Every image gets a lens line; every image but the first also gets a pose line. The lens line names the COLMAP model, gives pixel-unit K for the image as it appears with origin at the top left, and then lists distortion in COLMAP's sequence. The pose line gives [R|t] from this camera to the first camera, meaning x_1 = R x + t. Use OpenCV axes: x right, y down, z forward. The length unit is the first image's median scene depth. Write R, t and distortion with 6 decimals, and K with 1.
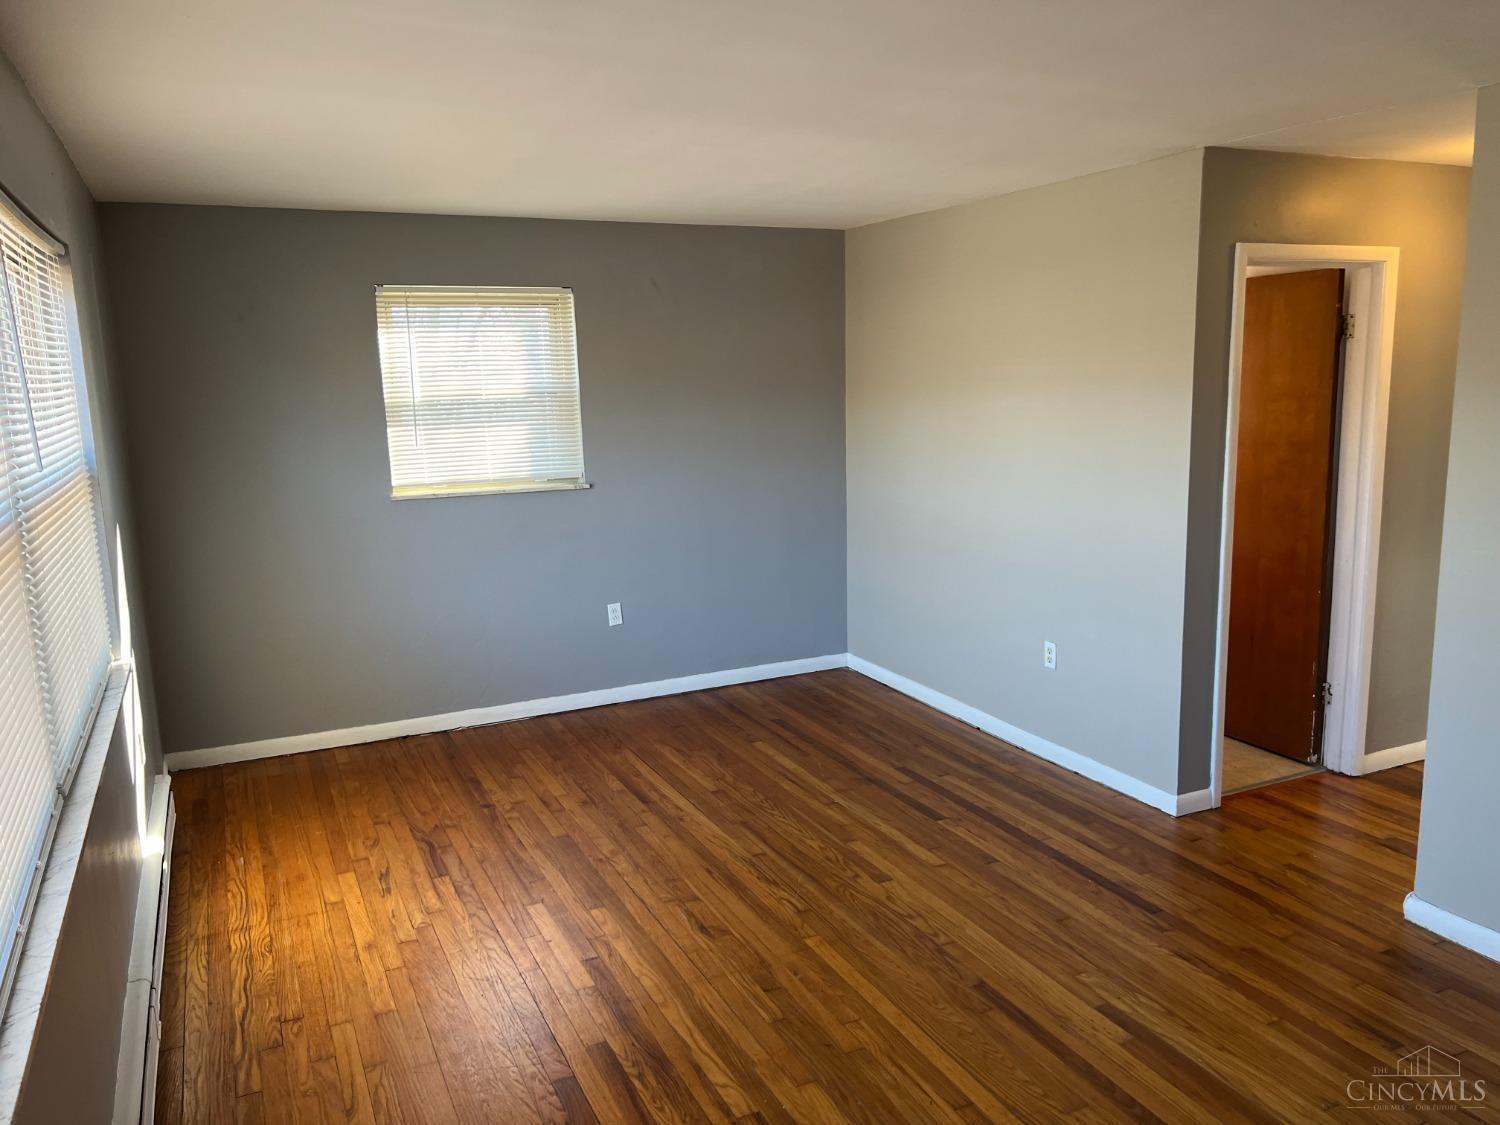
lens RADIAL K [[1116.7, 0, 750.0], [0, 1116.7, 562.5], [0, 0, 1]] dist [0.055326, -0.082455]
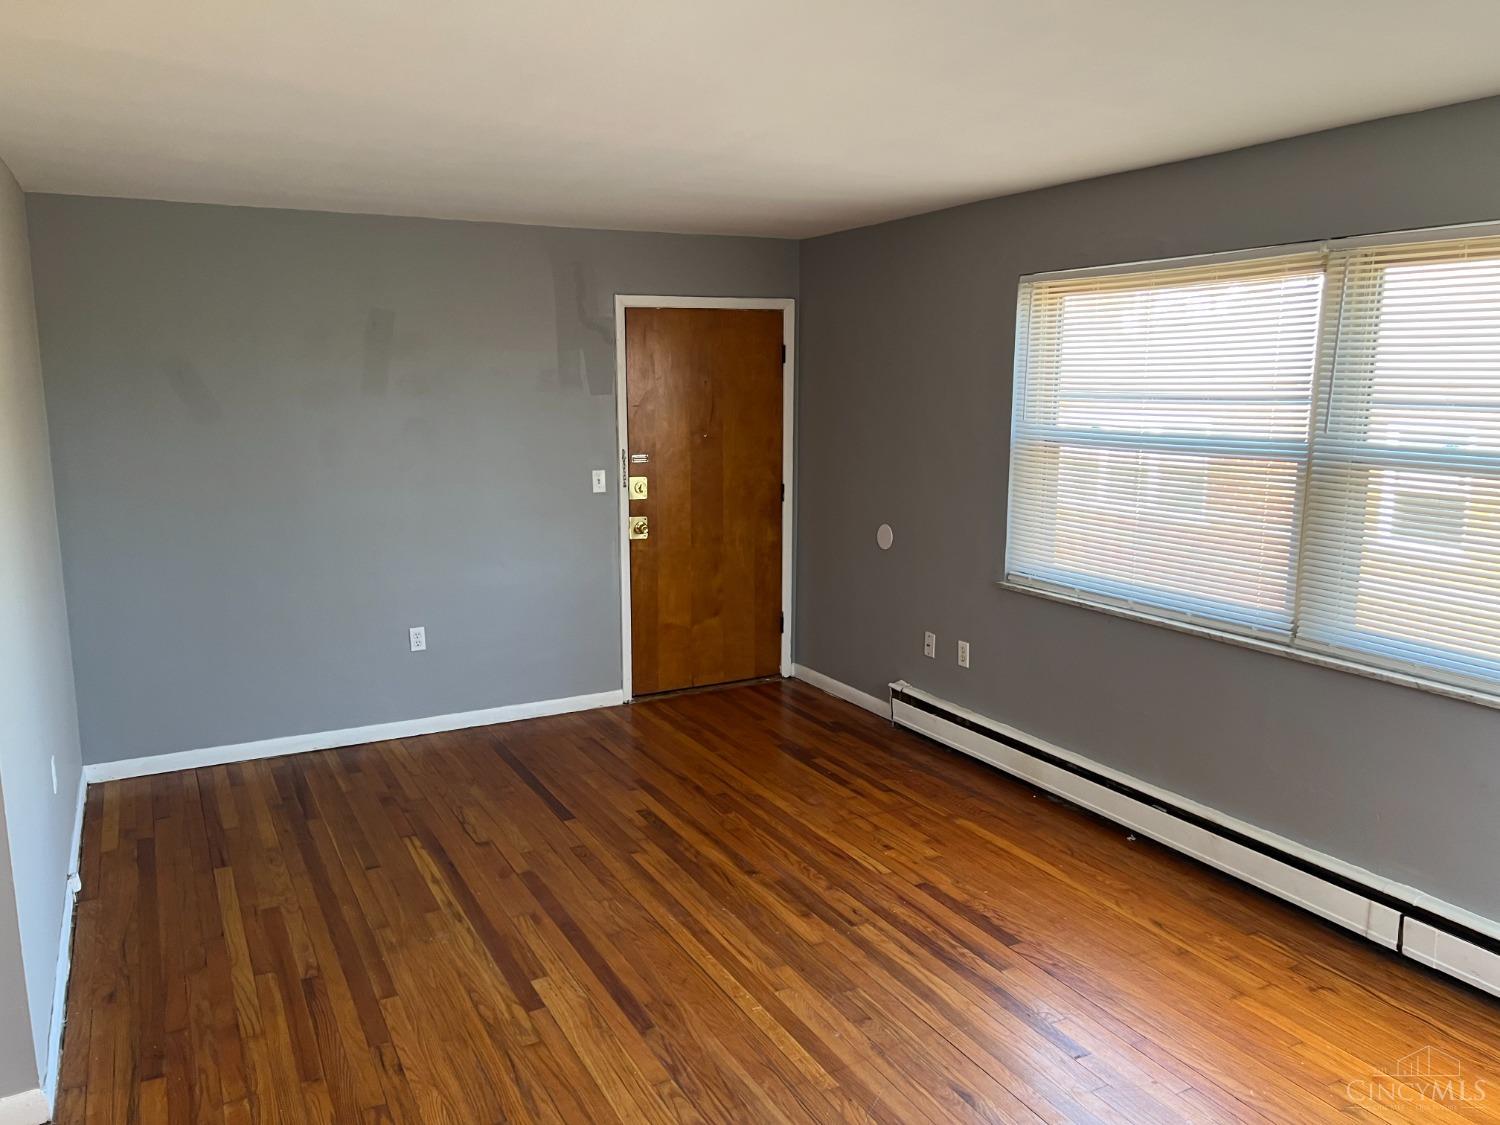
lens RADIAL K [[1116.7, 0, 750.0], [0, 1116.7, 562.5], [0, 0, 1]] dist [0.055326, -0.082455]
pose [[-0.998465, 0.033426, -0.044165, 0.137502], [0.016831, 0.942774, 0.333009, -0.294753], [0.052769, 0.331754, -0.941889, 1.675354]]
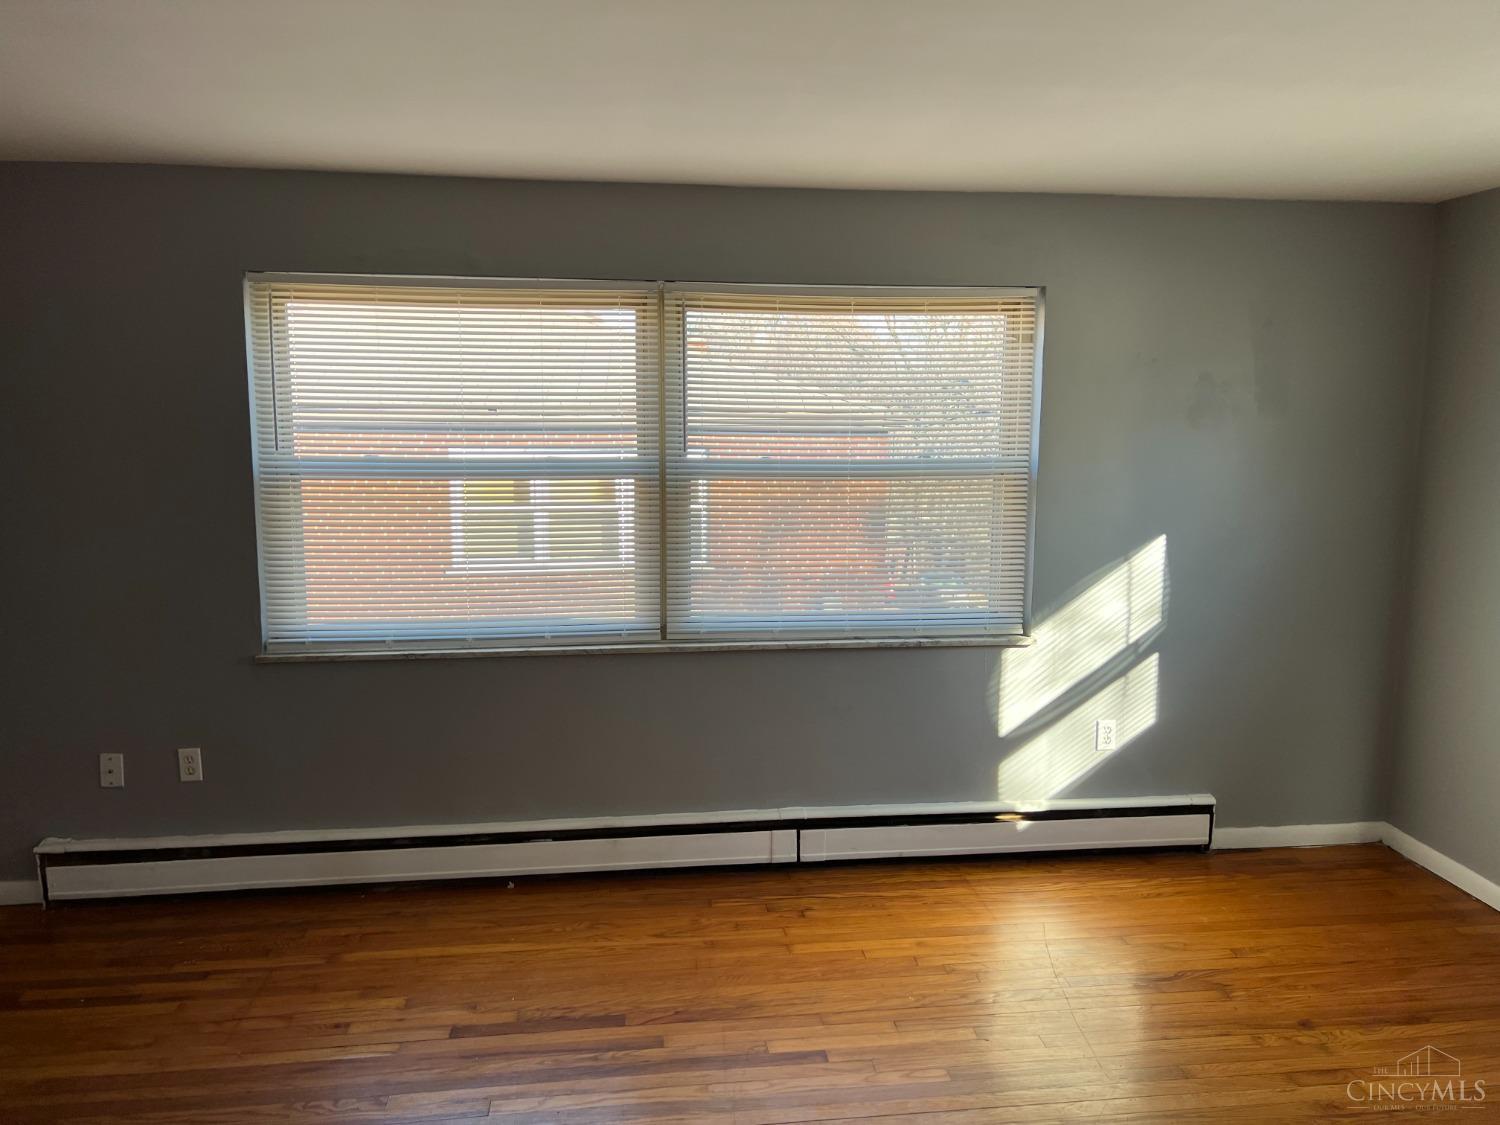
lens RADIAL K [[1090.7, 0, 751.1], [0, 1090.7, 553.1], [0, 0, 1]] dist [0.062355, -0.058764]
pose [[-0.314856, 0.140522, -0.938679, 0.630385], [-0.160258, 0.966909, 0.198503, -0.189387], [0.935512, 0.212931, -0.281918, 1.105807]]
